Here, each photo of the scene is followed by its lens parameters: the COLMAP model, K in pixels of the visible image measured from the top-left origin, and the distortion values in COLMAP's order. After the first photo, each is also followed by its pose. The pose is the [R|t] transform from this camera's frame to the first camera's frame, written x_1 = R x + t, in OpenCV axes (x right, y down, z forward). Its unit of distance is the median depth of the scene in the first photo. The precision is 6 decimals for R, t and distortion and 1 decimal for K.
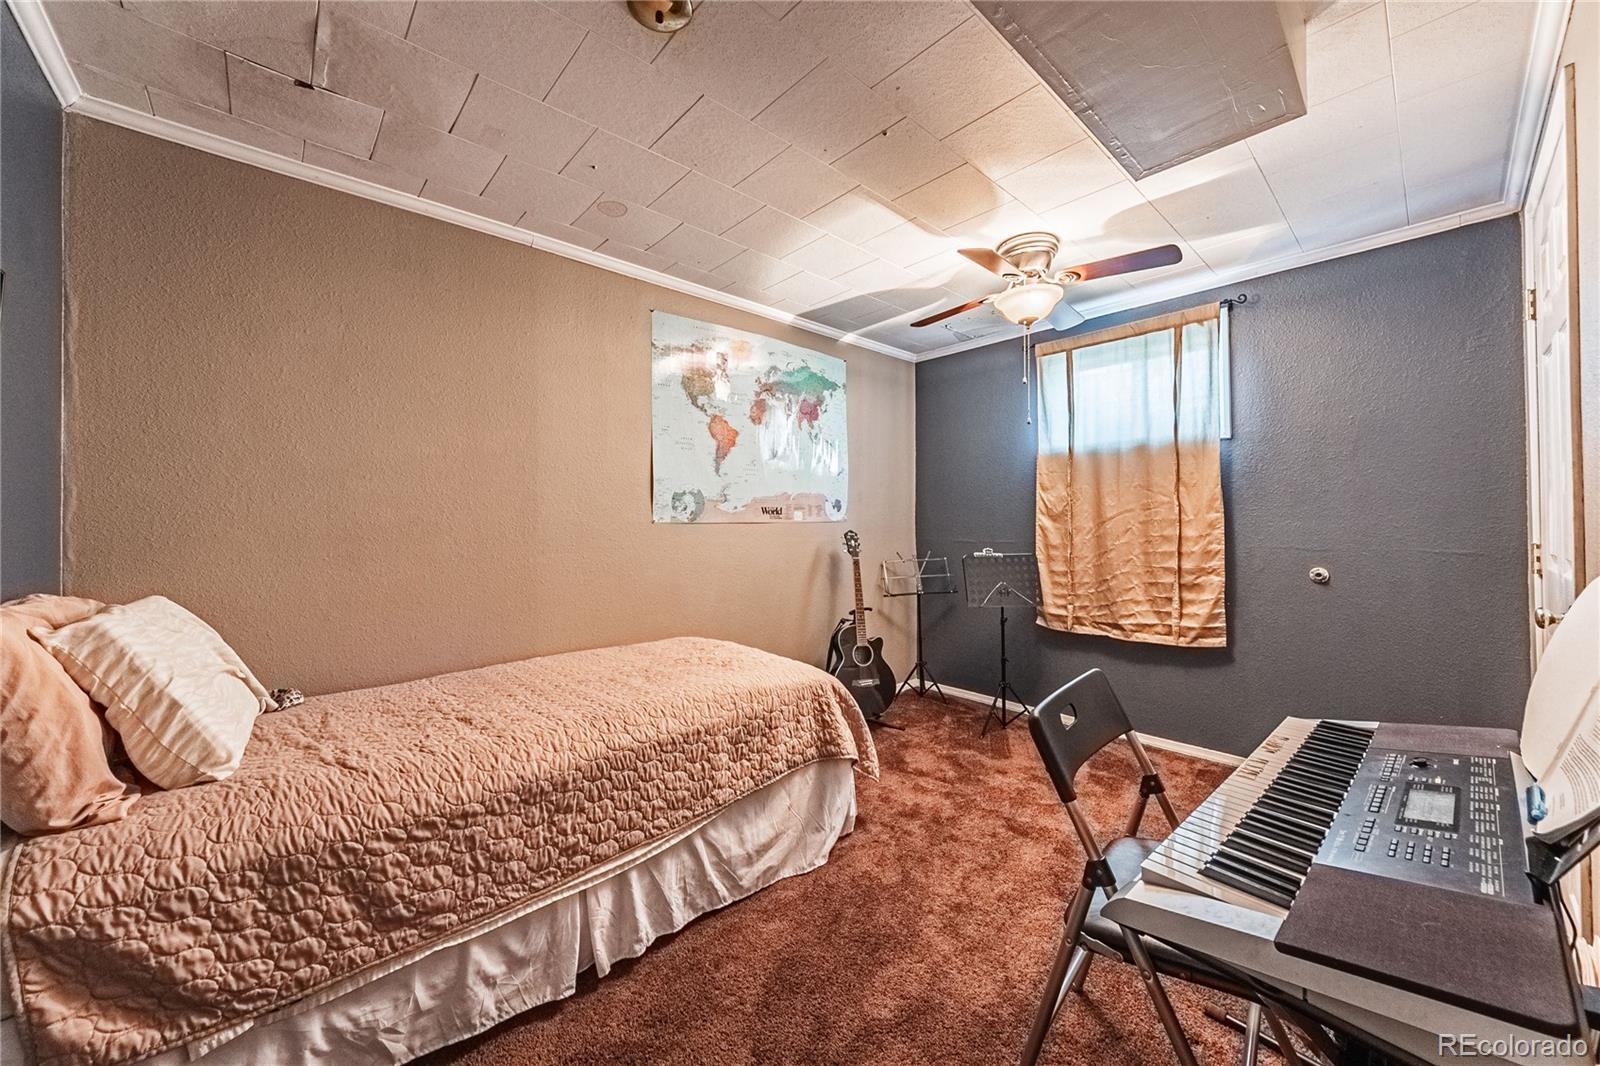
lens RADIAL K [[579.2, 0, 814.3], [0, 579.2, 524.9], [0, 0, 1]] dist [-0.000062, -0.000043]
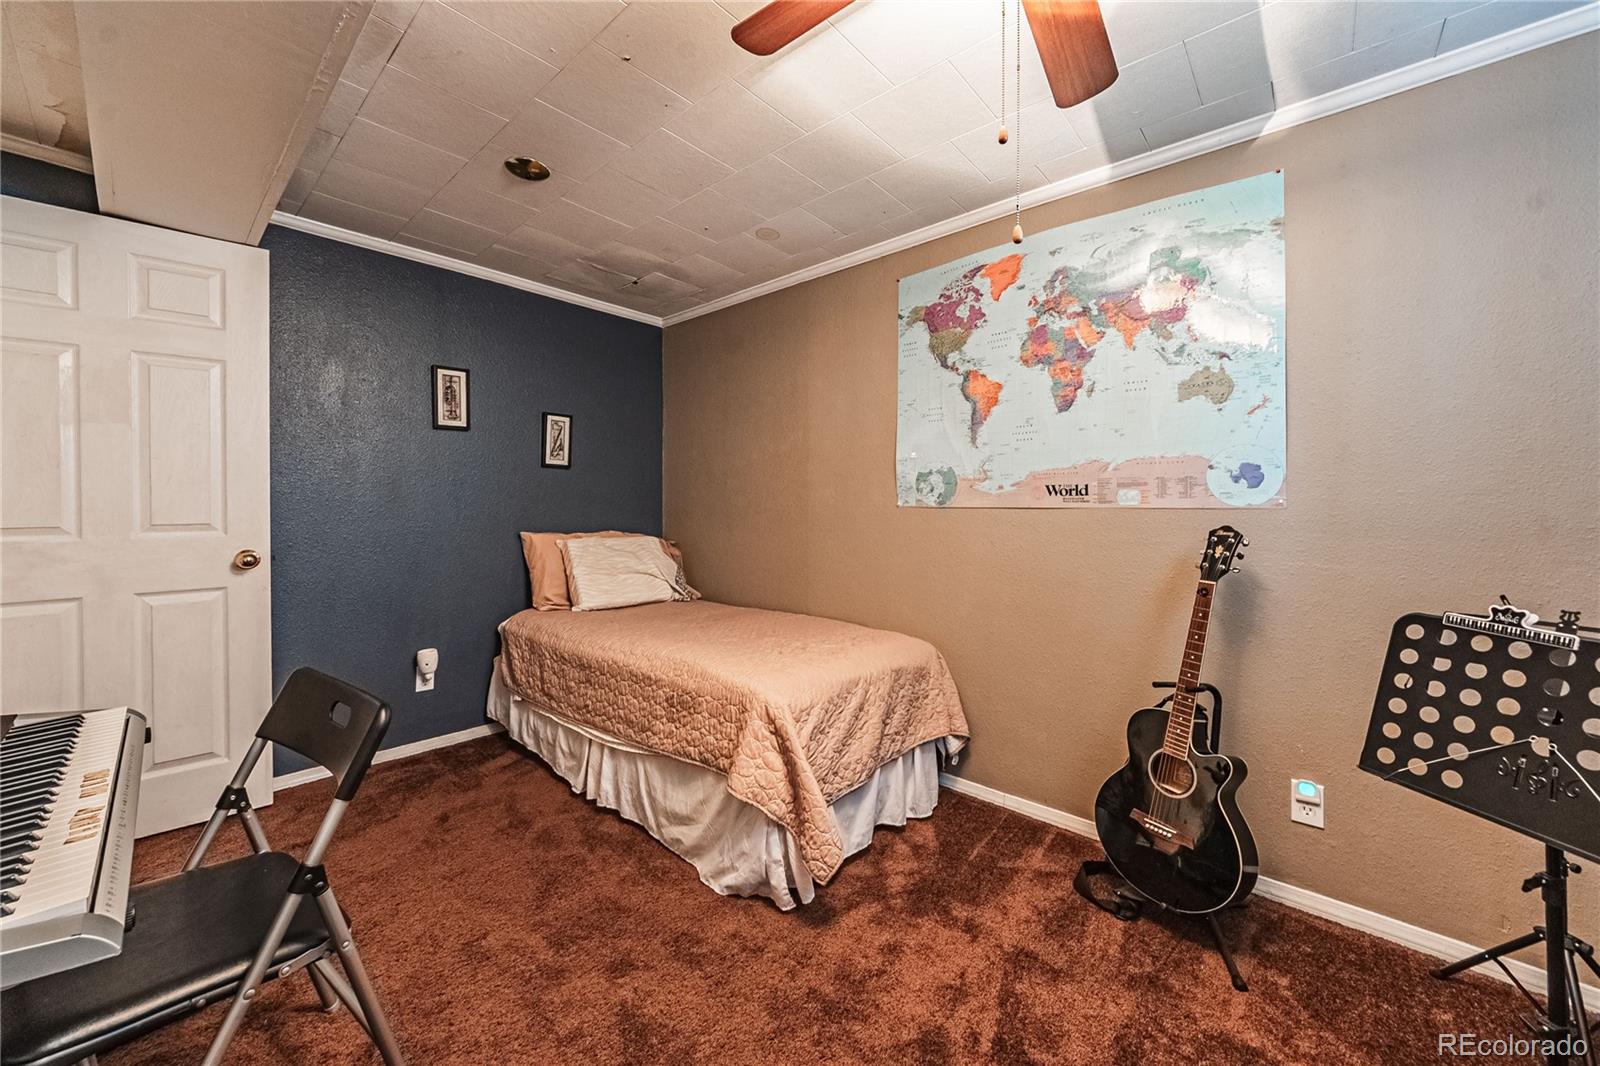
lens RADIAL K [[579.2, 0, 814.3], [0, 579.2, 524.9], [0, 0, 1]] dist [-0.000062, -0.000043]
pose [[0.118317, 0.035088, -0.992356, 0.597469], [-0.013938, 0.999336, 0.033673, -0.003190], [0.992878, 0.009848, 0.118727, 0.698006]]
